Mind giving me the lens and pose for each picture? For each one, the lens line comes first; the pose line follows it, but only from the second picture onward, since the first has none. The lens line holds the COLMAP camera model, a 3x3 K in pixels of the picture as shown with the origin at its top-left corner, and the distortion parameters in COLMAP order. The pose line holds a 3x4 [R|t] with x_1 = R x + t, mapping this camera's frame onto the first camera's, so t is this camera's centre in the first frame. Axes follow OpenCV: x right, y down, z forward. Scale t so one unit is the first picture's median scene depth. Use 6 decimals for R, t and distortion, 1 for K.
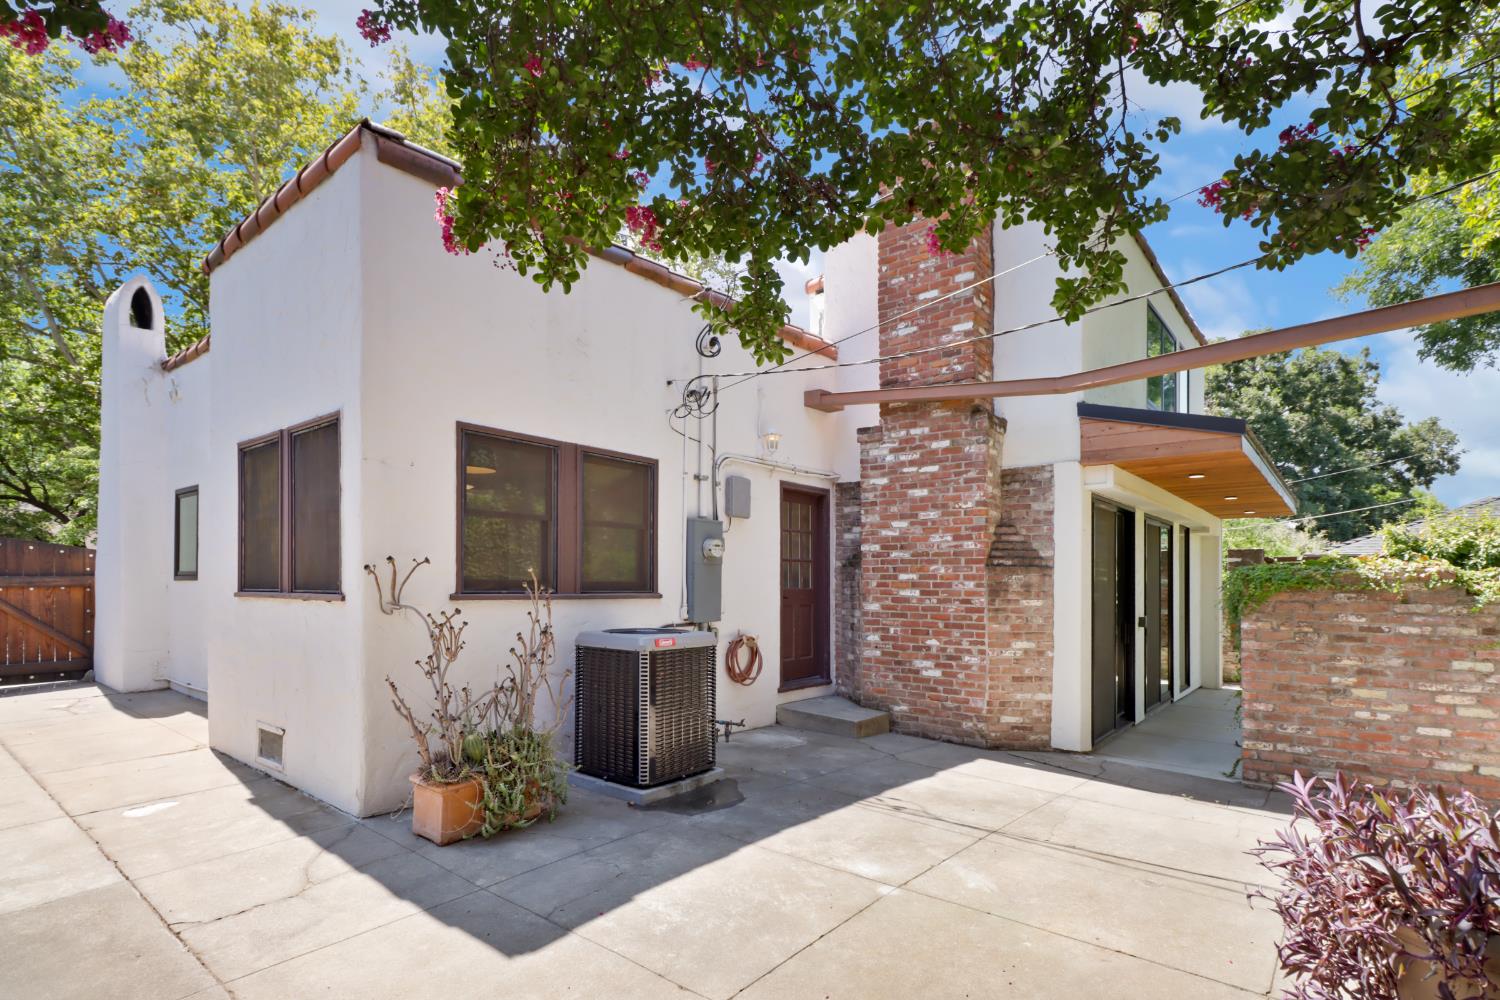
lens RADIAL K [[736.3, 0, 748.8], [0, 736.3, 577.2], [0, 0, 1]] dist [0.009530, -0.000152]
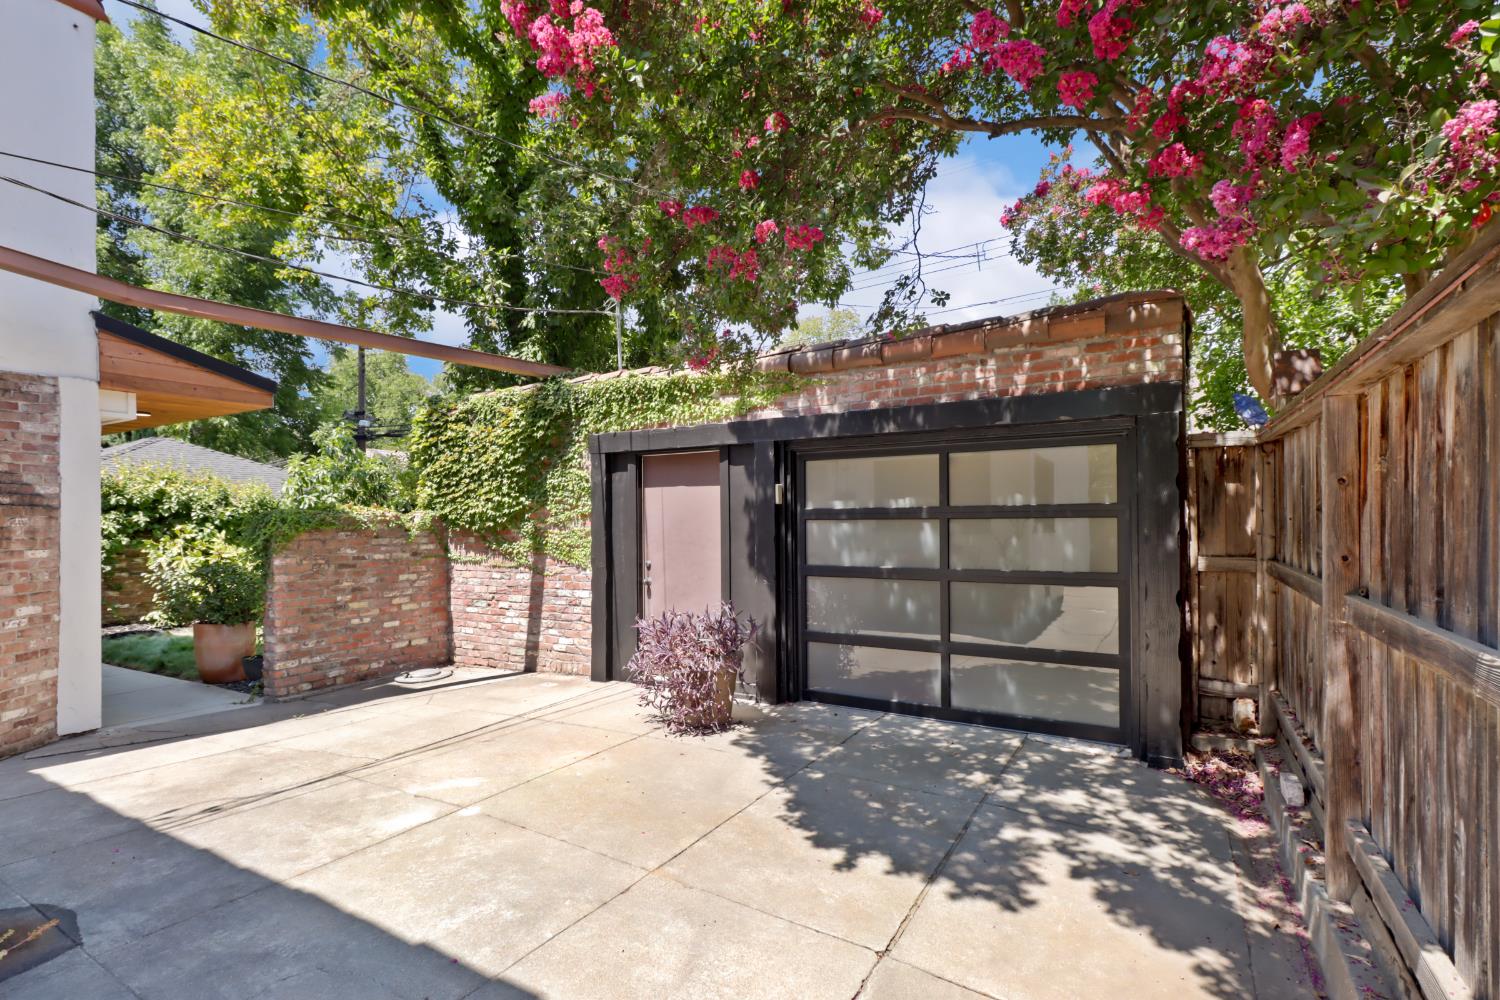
lens RADIAL K [[733.4, 0, 747.1], [0, 733.4, 515.5], [0, 0, 1]] dist [0.002109, 0.000013]
pose [[-0.148519, 0.004207, 0.988901, -0.476940], [0.000054, 0.999991, -0.004246, -0.001758], [-0.988909, -0.000578, -0.148518, 0.386890]]
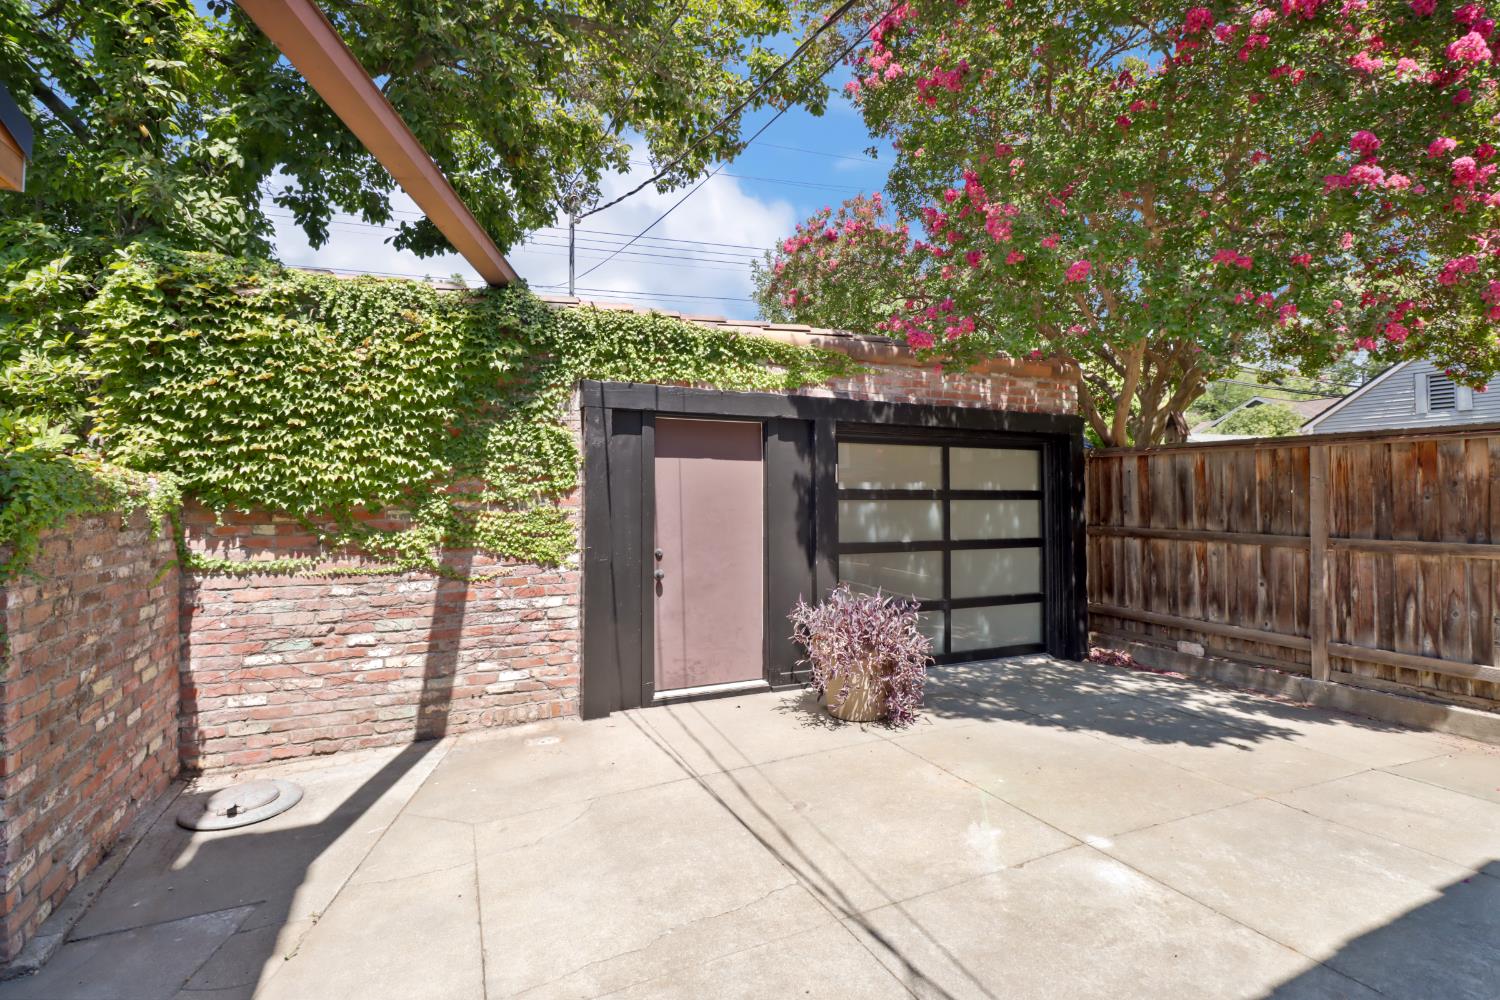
lens RADIAL K [[700.1, 0, 756.8], [0, 700.1, 474.1], [0, 0, 1]] dist [-0.002207, -0.011908]
pose [[-0.902760, 0.009924, 0.430030, 0.099815], [-0.008314, 0.999145, -0.040510, 0.004279], [-0.430065, -0.040146, -0.901905, 1.009949]]
